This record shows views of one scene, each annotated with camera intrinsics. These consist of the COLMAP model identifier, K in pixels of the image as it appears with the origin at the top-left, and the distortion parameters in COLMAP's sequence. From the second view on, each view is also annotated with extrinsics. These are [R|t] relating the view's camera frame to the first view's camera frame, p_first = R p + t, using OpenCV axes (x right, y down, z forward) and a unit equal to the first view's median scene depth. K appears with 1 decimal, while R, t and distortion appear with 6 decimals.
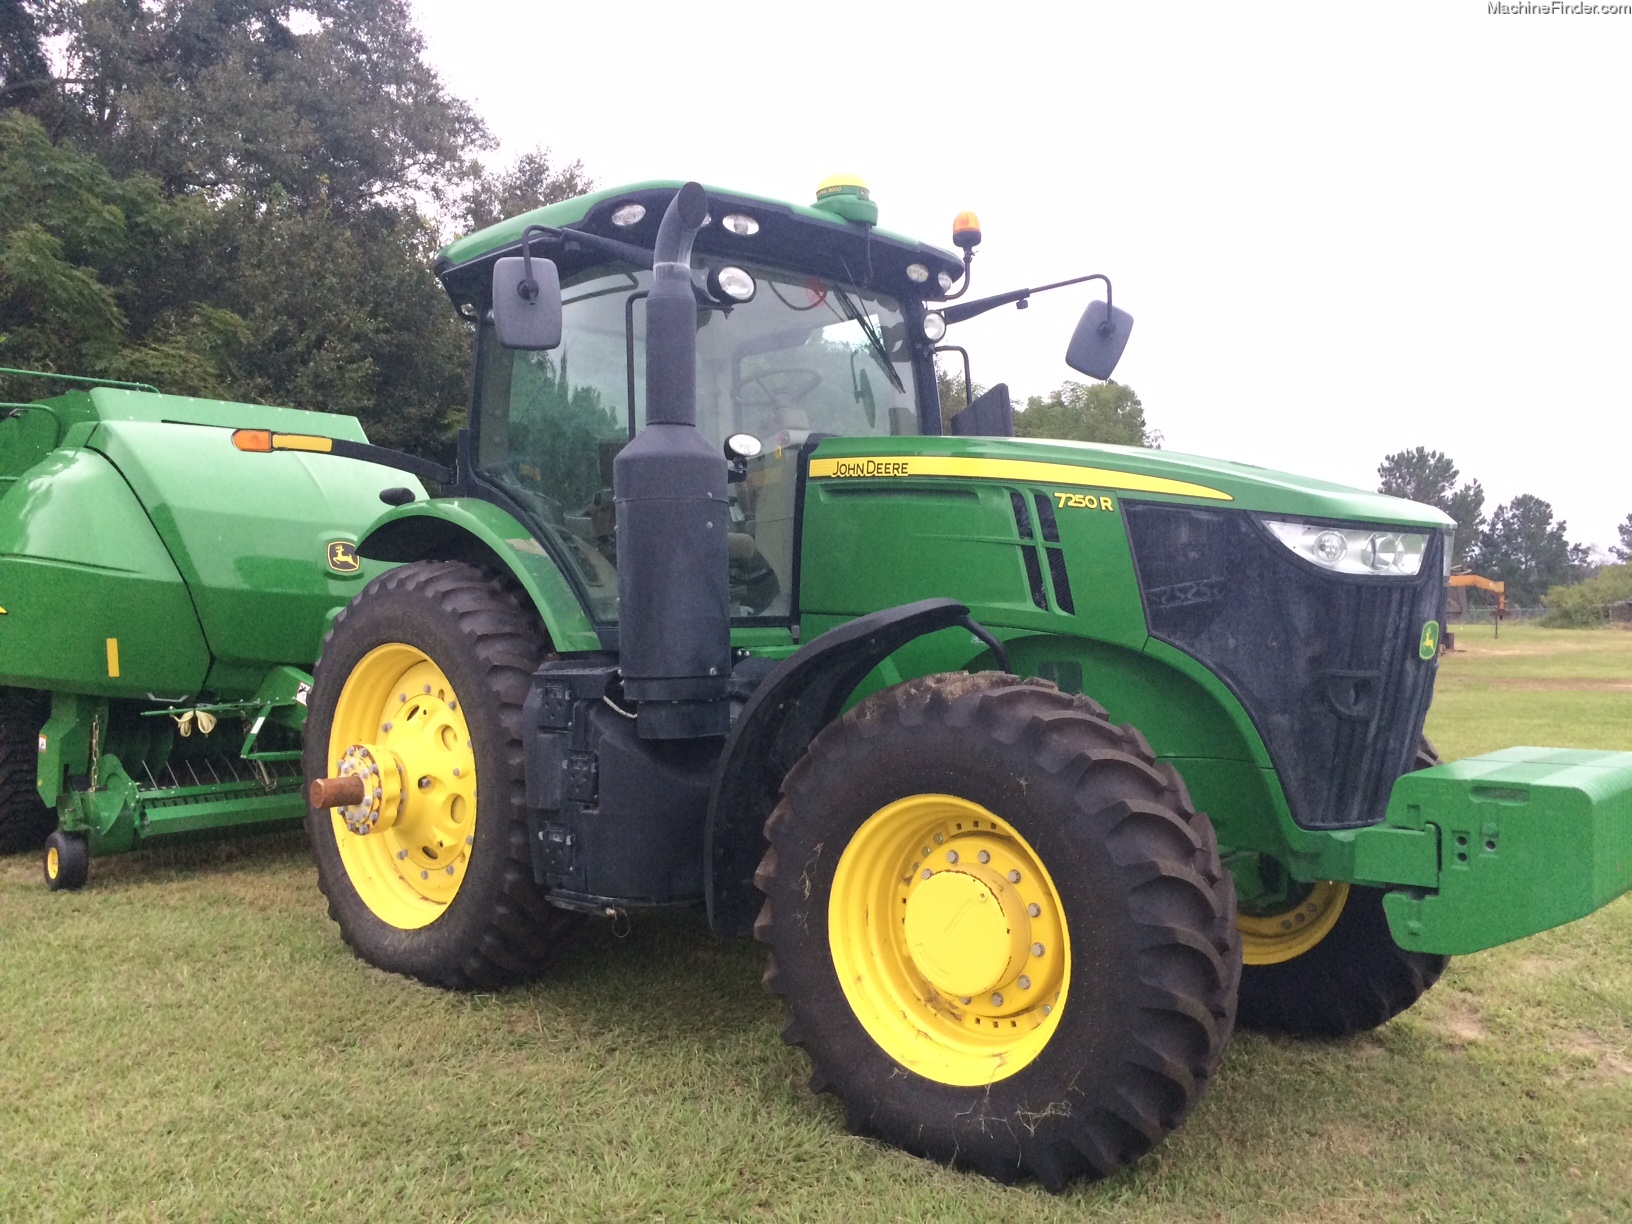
lens RADIAL K [[1380.3, 0, 816.0], [0, 1380.3, 612.0], [0, 0, 1]] dist [0.069651, -0.077368]
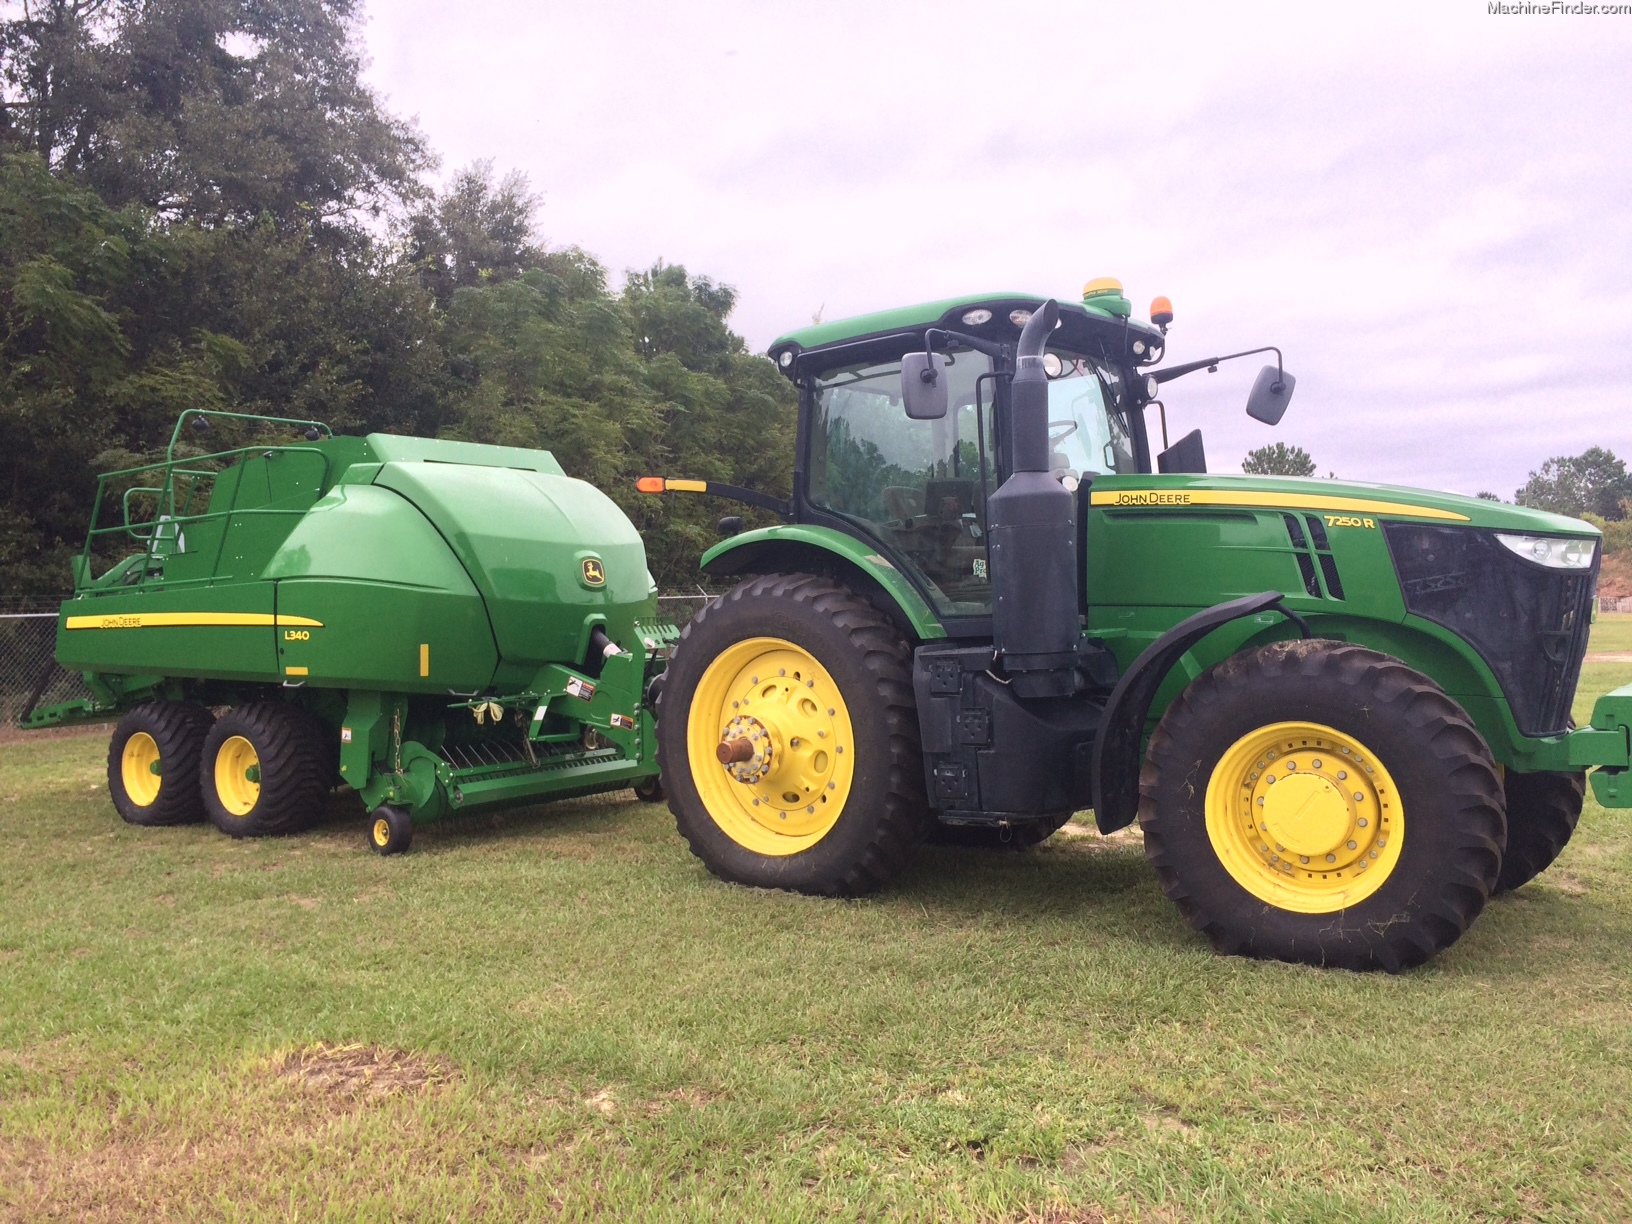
lens RADIAL K [[1380.3, 0, 816.0], [0, 1380.3, 612.0], [0, 0, 1]] dist [0.069651, -0.077368]
pose [[0.995133, -0.026412, 0.094939, -0.373574], [0.026469, 0.999649, 0.000655, -0.000889], [-0.094923, 0.001861, 0.995483, -0.295834]]
